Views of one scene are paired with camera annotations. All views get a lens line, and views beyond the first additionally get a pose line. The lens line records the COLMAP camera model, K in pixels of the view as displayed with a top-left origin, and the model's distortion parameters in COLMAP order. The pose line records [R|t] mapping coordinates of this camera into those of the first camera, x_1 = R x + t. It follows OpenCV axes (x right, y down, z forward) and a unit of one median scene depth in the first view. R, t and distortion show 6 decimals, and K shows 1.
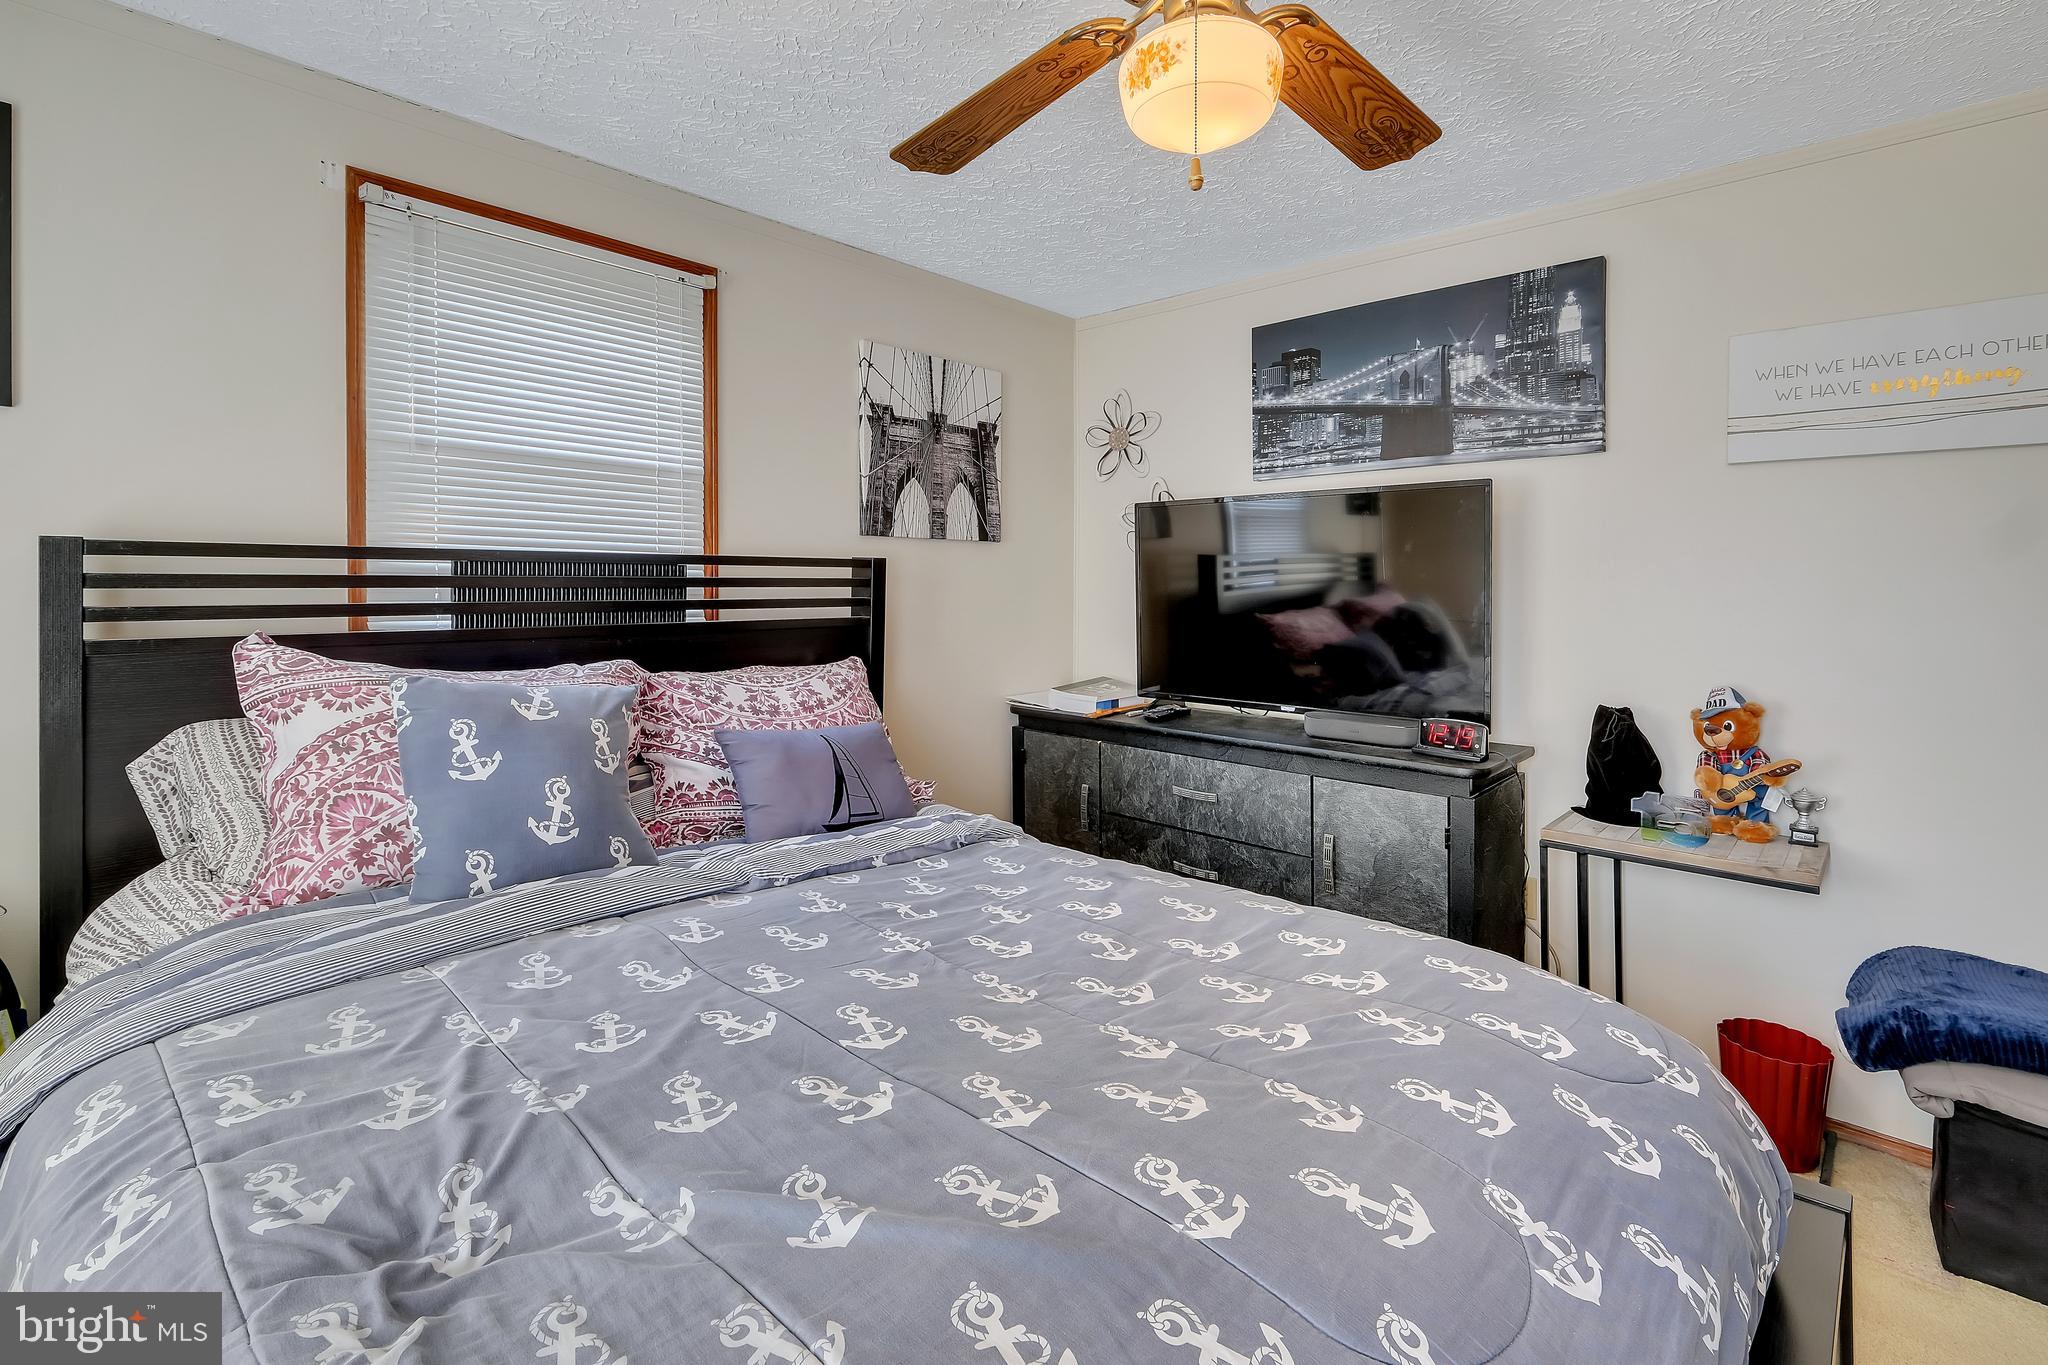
lens RADIAL K [[939.4, 0, 1026.7], [0, 939.4, 575.8], [0, 0, 1]] dist [-0.000906, -0.000062]
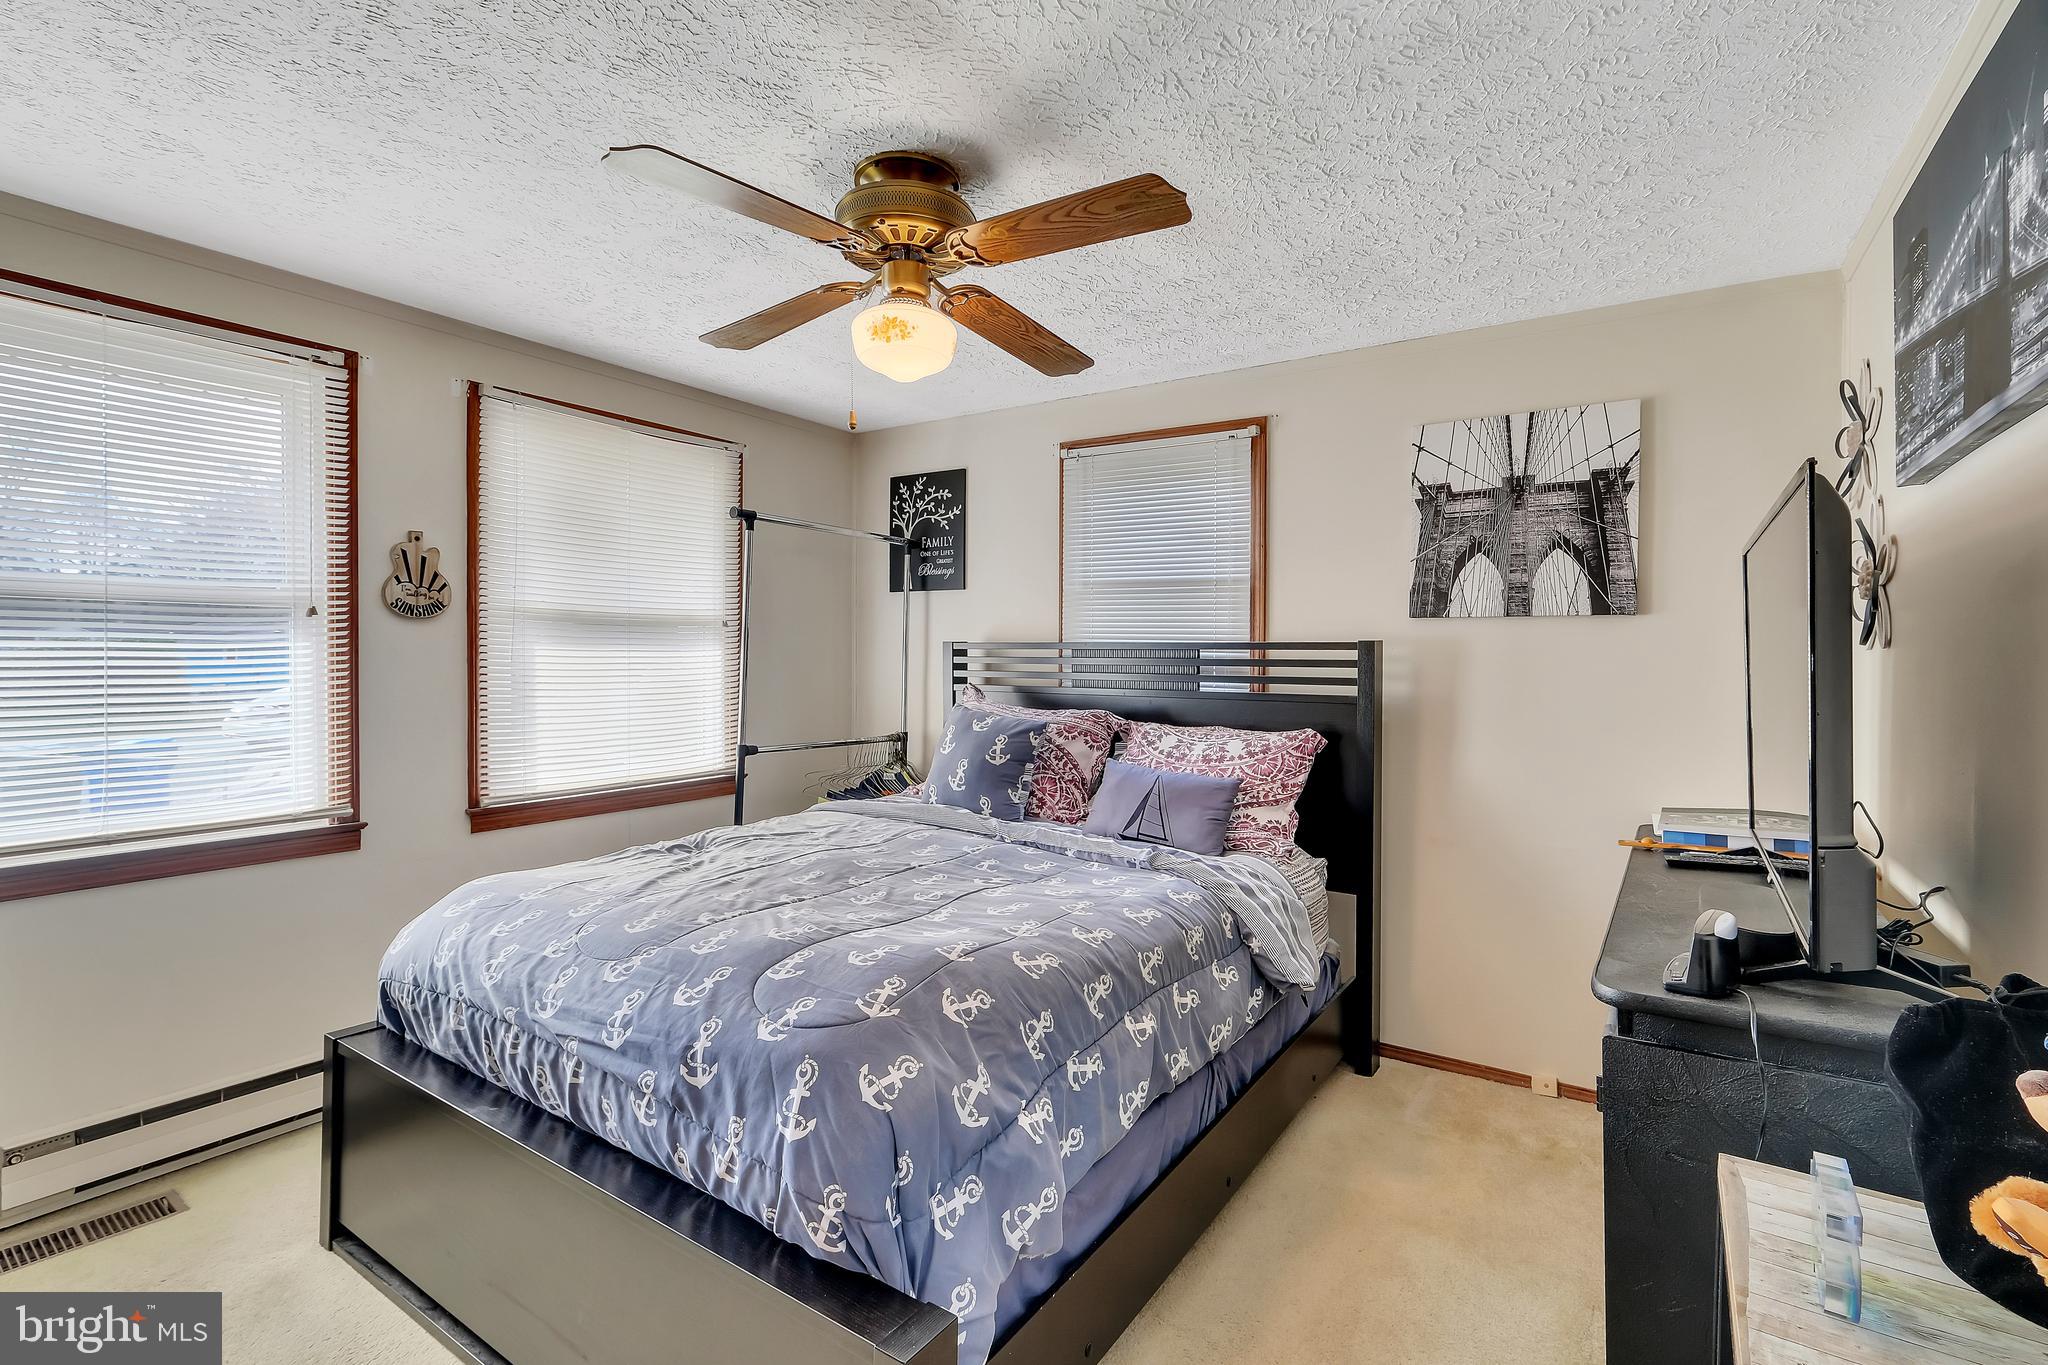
lens RADIAL K [[936.0, 0, 1029.0], [0, 936.0, 656.4], [0, 0, 1]] dist [-0.000682, 0.000020]
pose [[0.155602, -0.003659, -0.987813, 0.737134], [-0.001178, 0.999992, -0.003889, 0.003008], [0.987819, 0.001769, 0.155597, 0.413705]]
